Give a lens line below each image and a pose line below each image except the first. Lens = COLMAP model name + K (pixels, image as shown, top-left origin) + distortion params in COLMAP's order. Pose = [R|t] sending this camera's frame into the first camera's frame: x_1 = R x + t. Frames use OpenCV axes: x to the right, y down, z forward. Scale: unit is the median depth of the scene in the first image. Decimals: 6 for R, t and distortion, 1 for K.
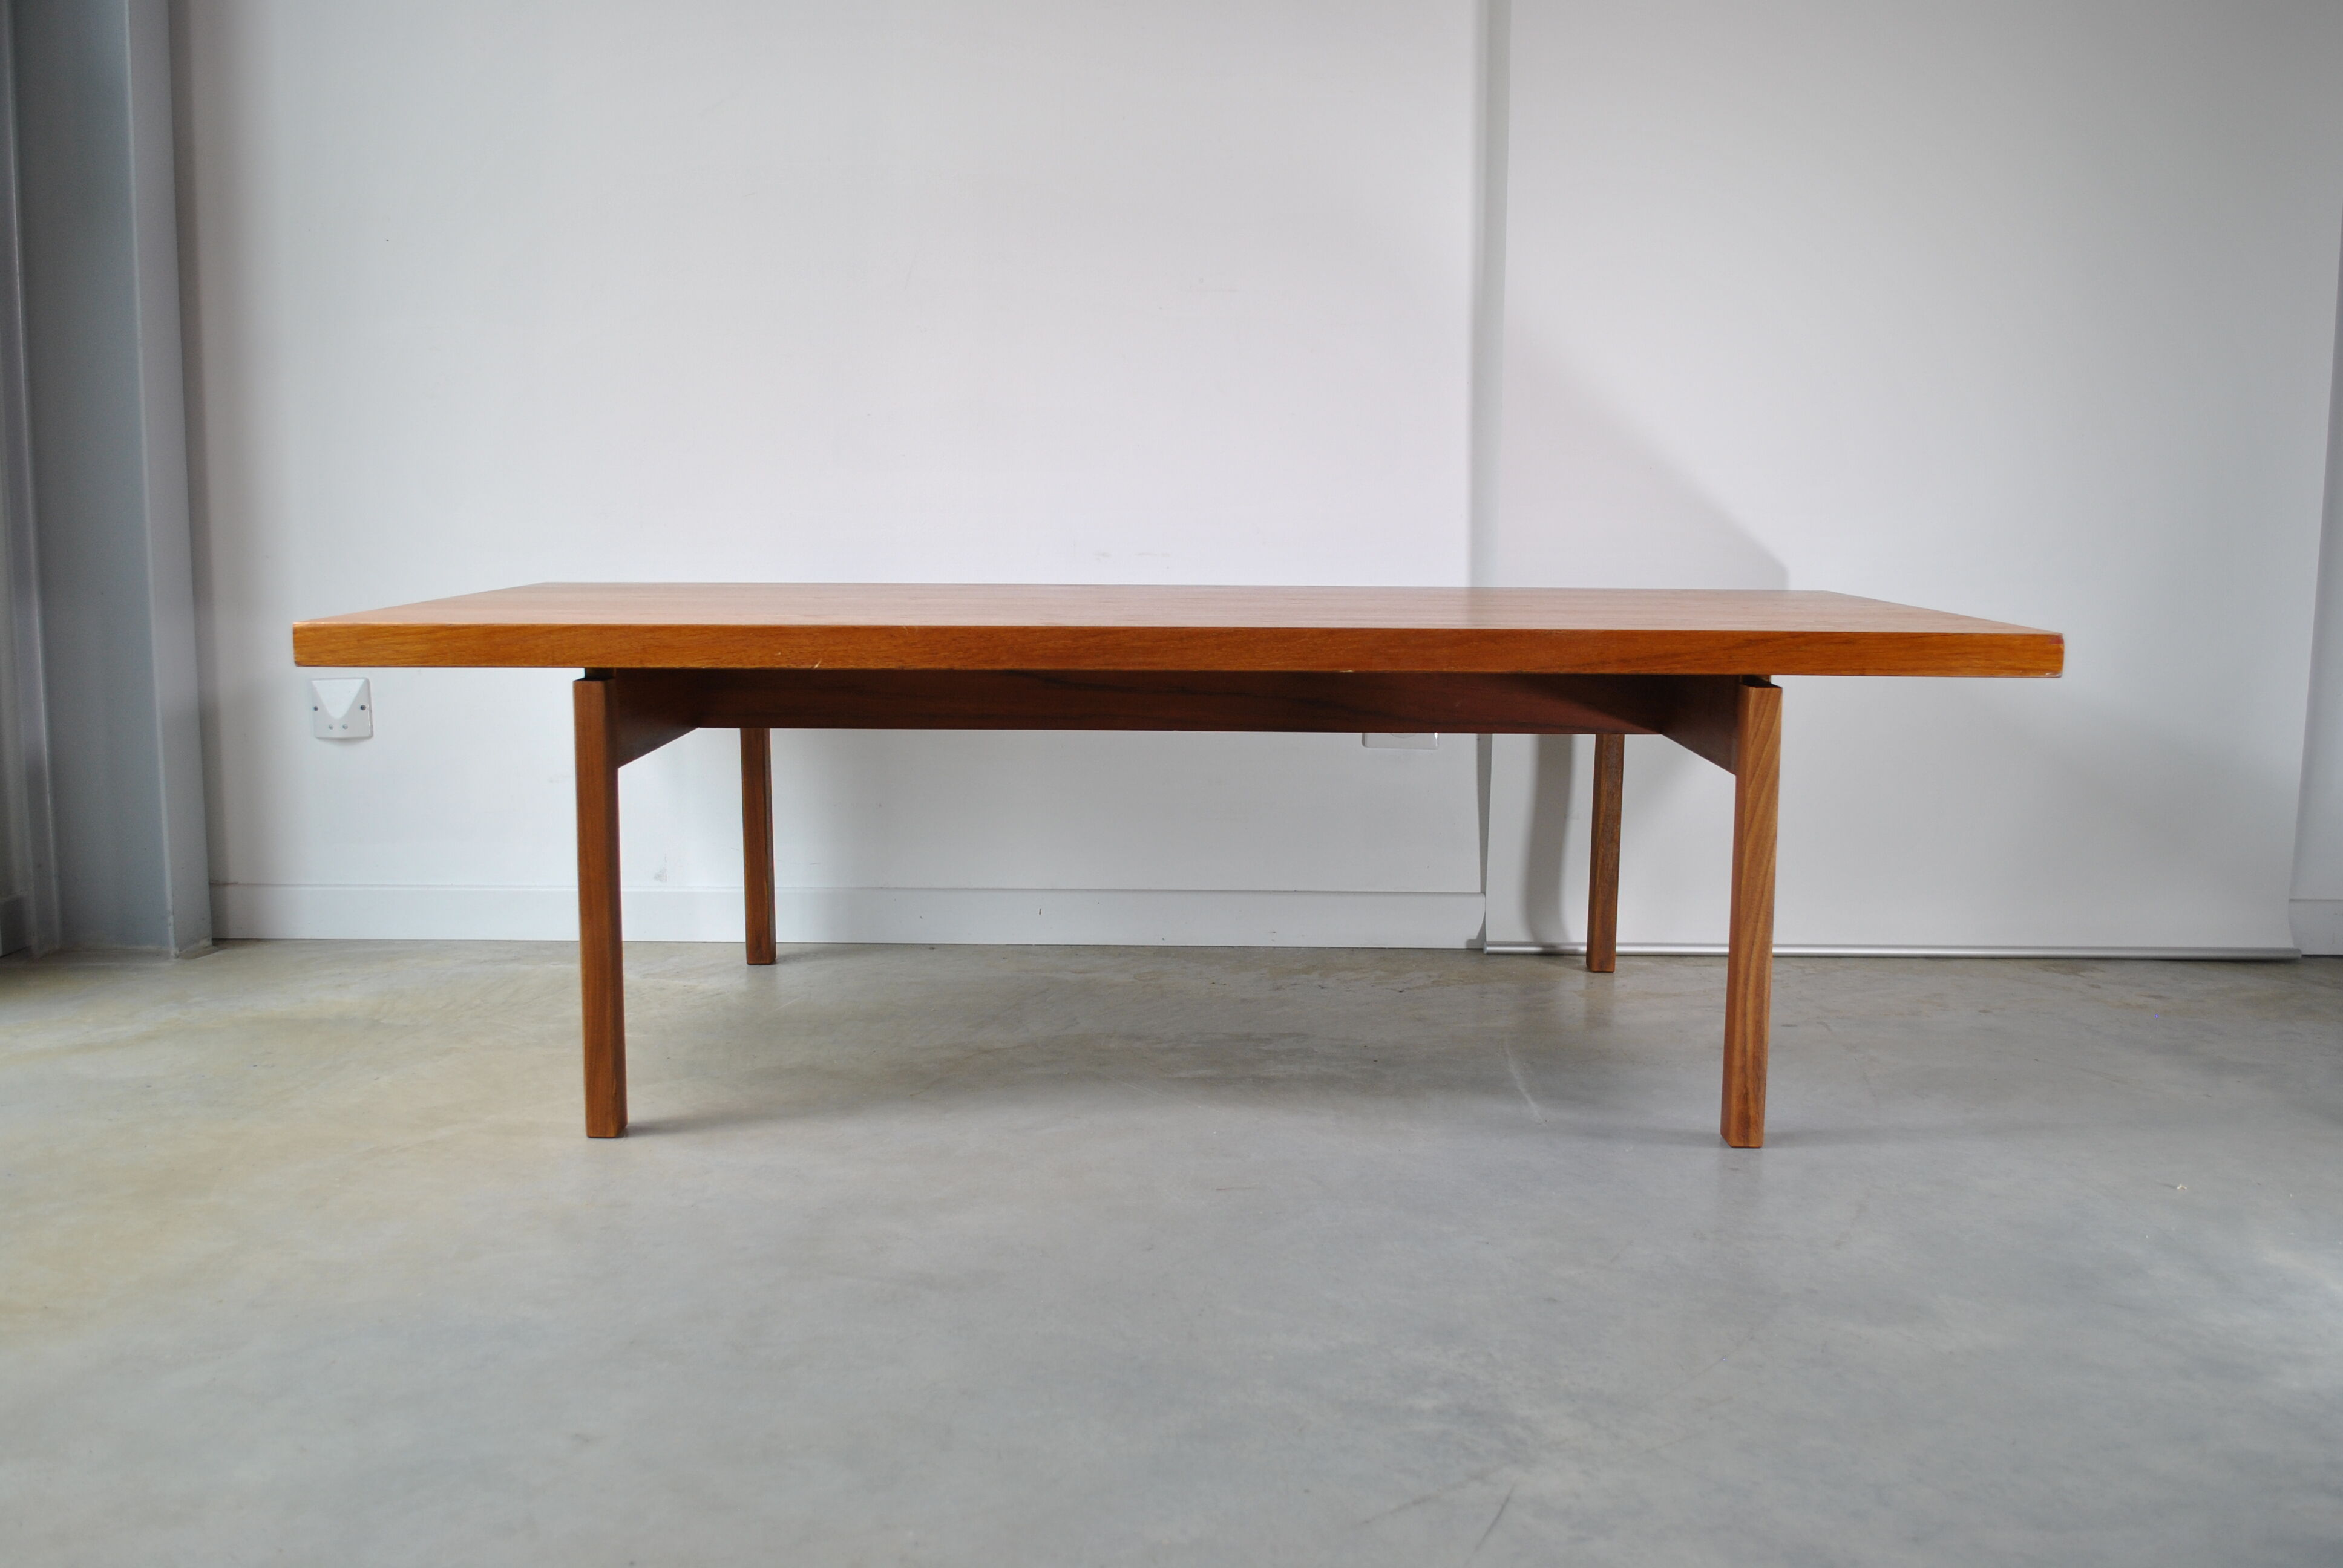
lens RADIAL K [[2166.3, 0, 1175.7], [0, 2166.3, 786.6], [0, 0, 1]] dist [-0.070291, 0.013945]
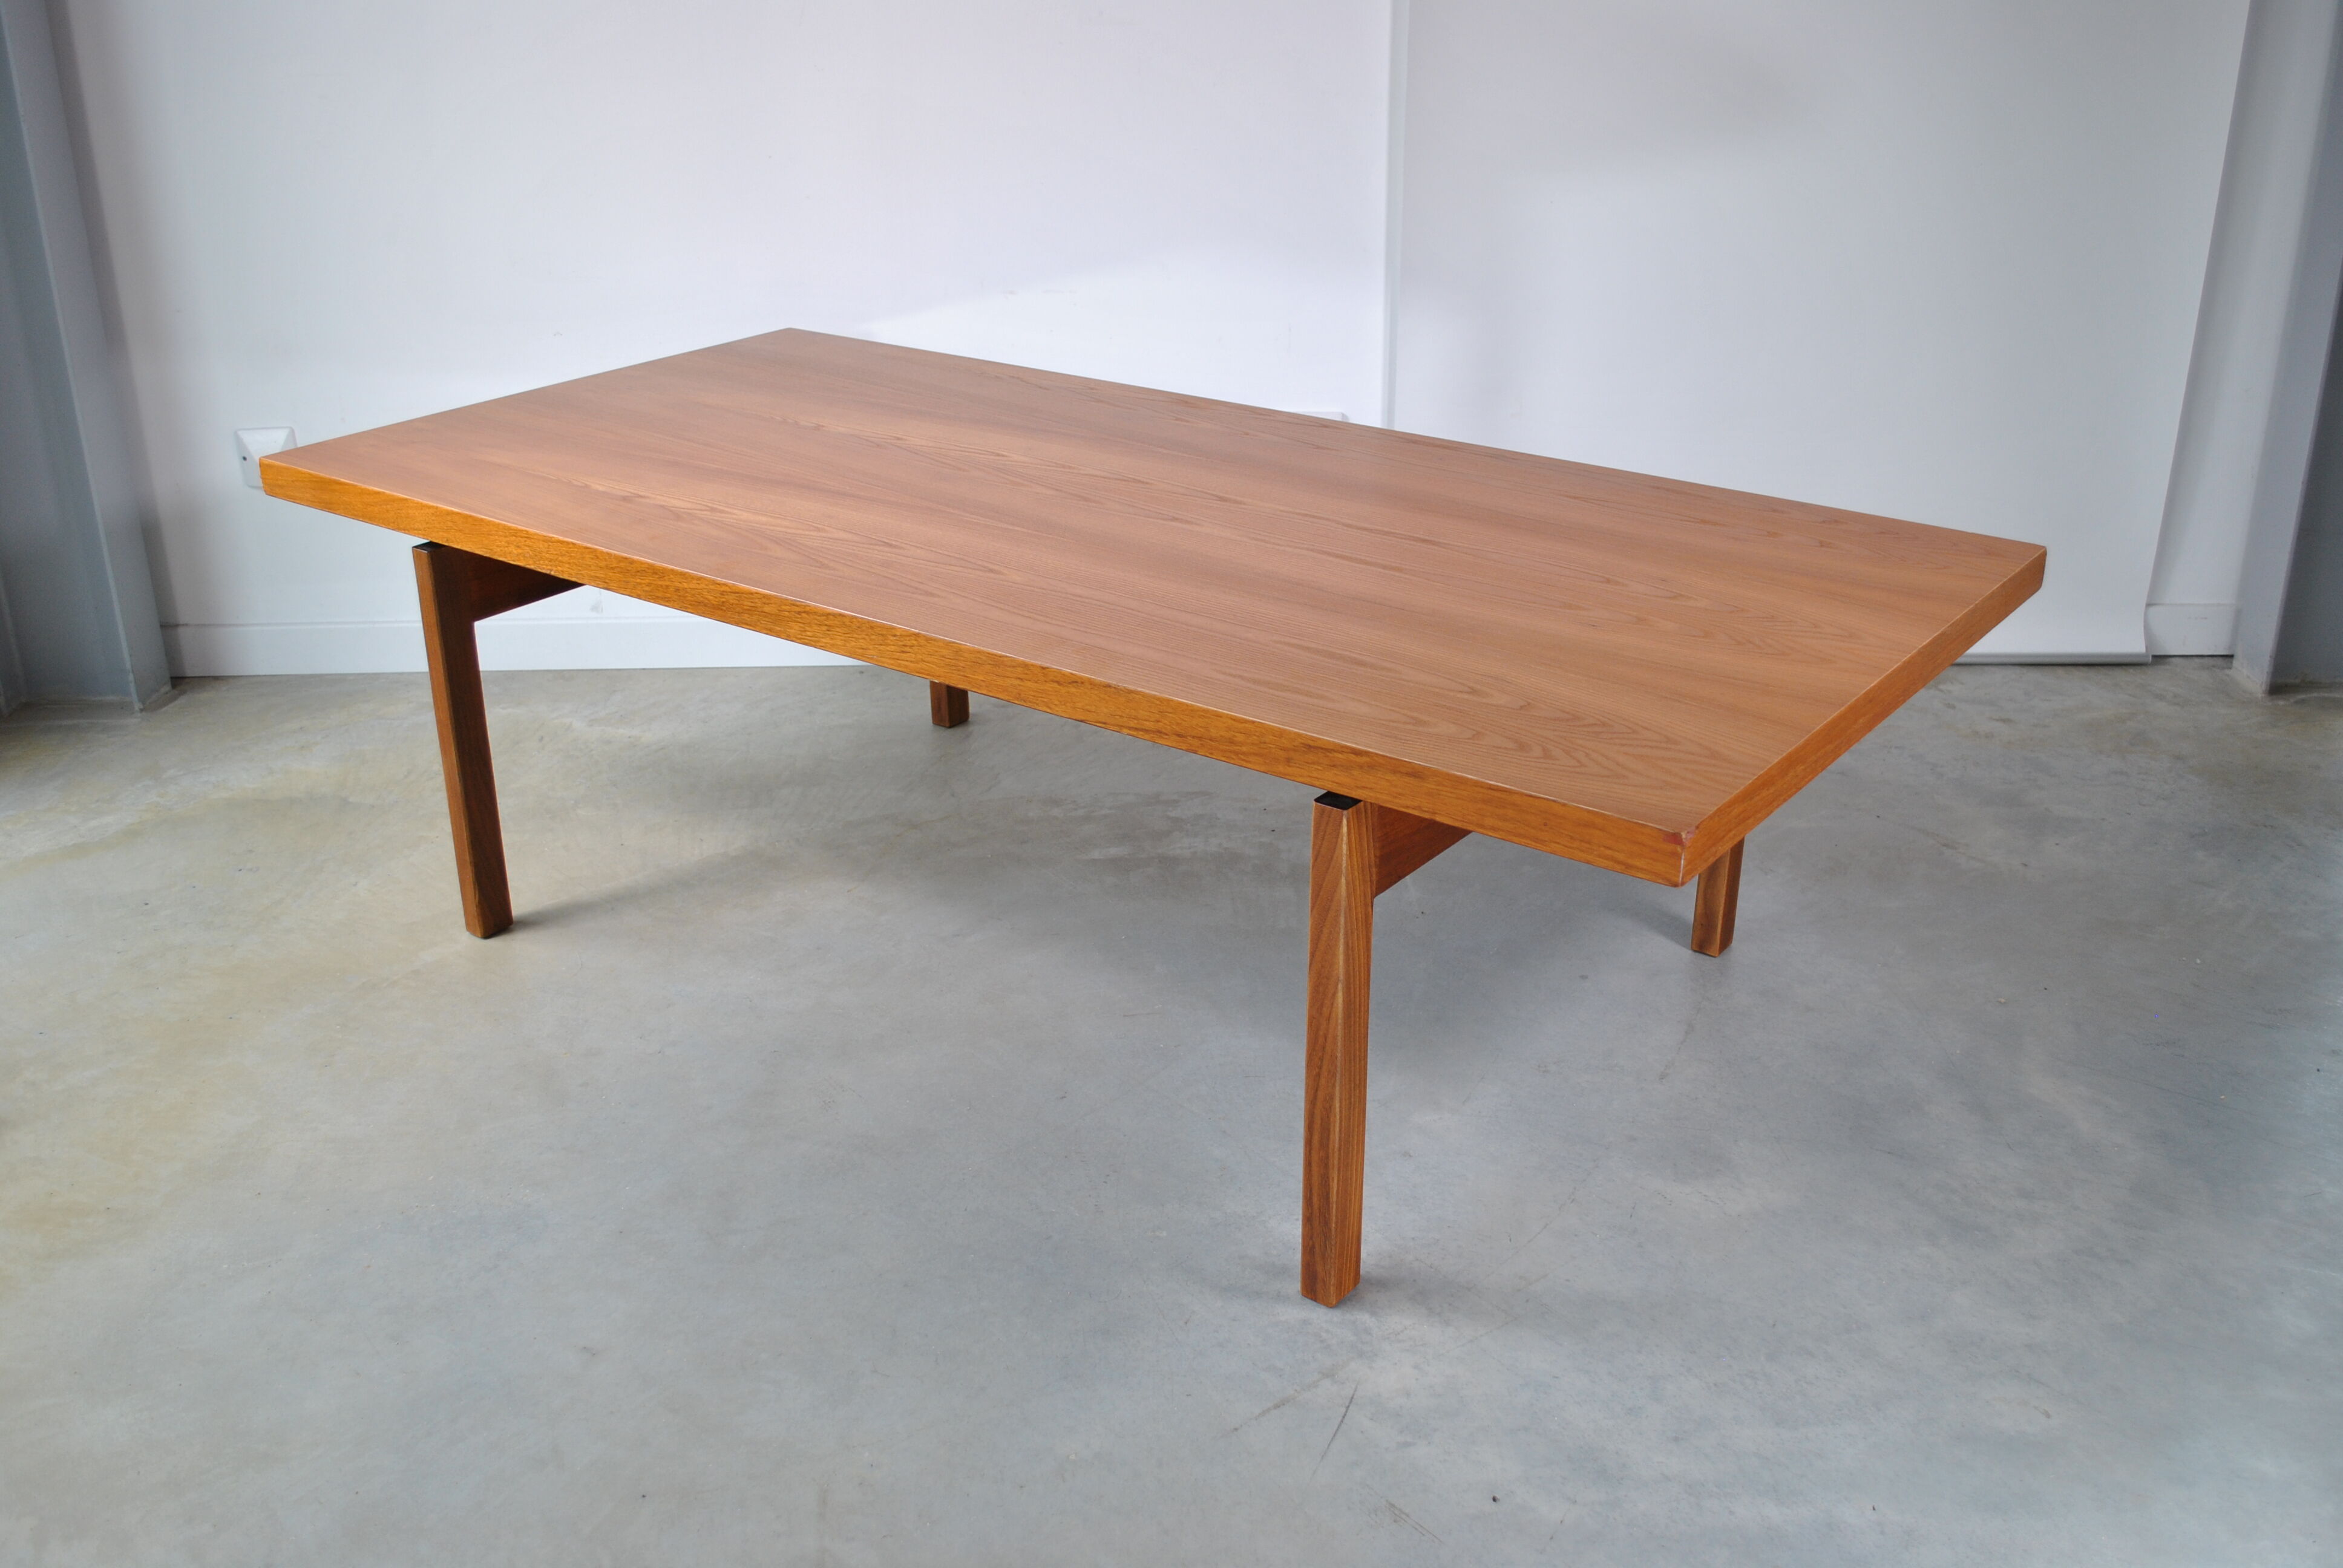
lens RADIAL K [[2204.3, 0, 1179.2], [0, 2204.3, 782.5], [0, 0, 1]] dist [-0.066715, 0.009540]
pose [[0.999463, -0.022775, 0.023541, 0.022418], [0.015660, 0.963490, 0.267287, -0.225008], [-0.028769, -0.266775, 0.963329, -0.073658]]
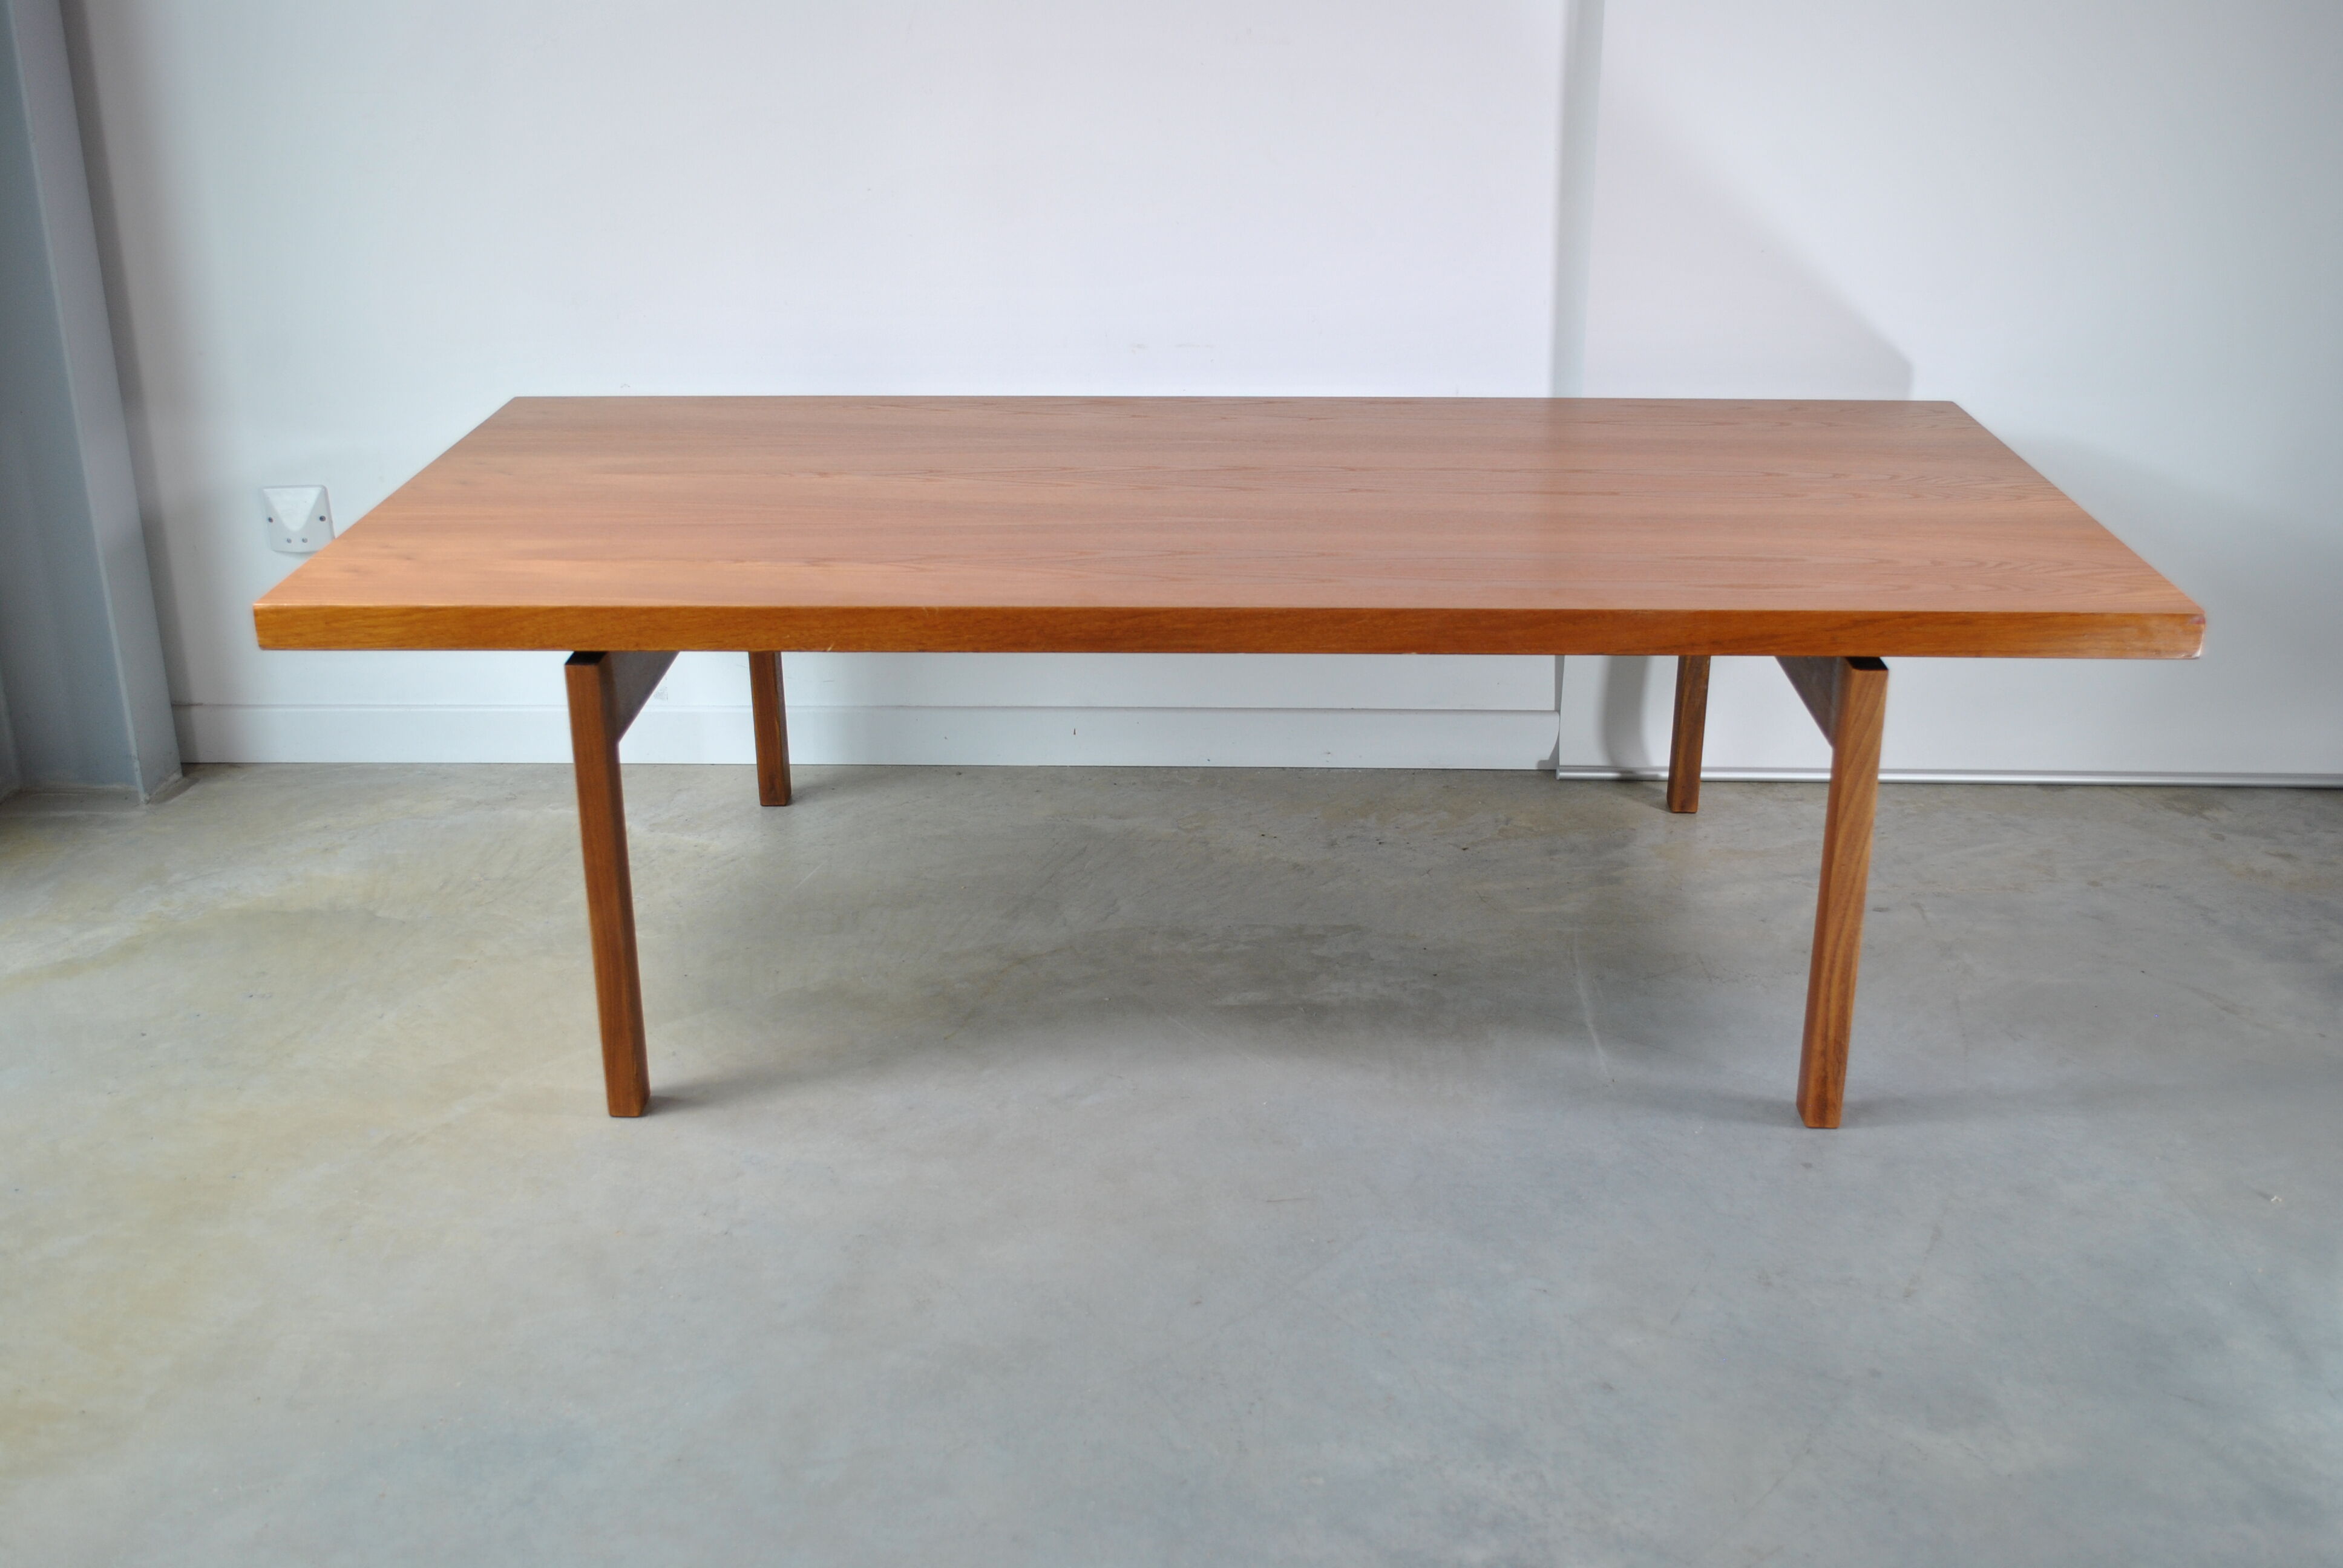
lens RADIAL K [[2407.5, 0, 1181.5], [0, 2407.5, 781.5], [0, 0, 1]] dist [-0.059690, 0.010653]
pose [[0.999858, -0.003722, -0.016463, -0.000679], [0.007537, 0.971189, 0.238191, -0.237291], [0.015102, -0.238281, 0.971079, 0.002091]]
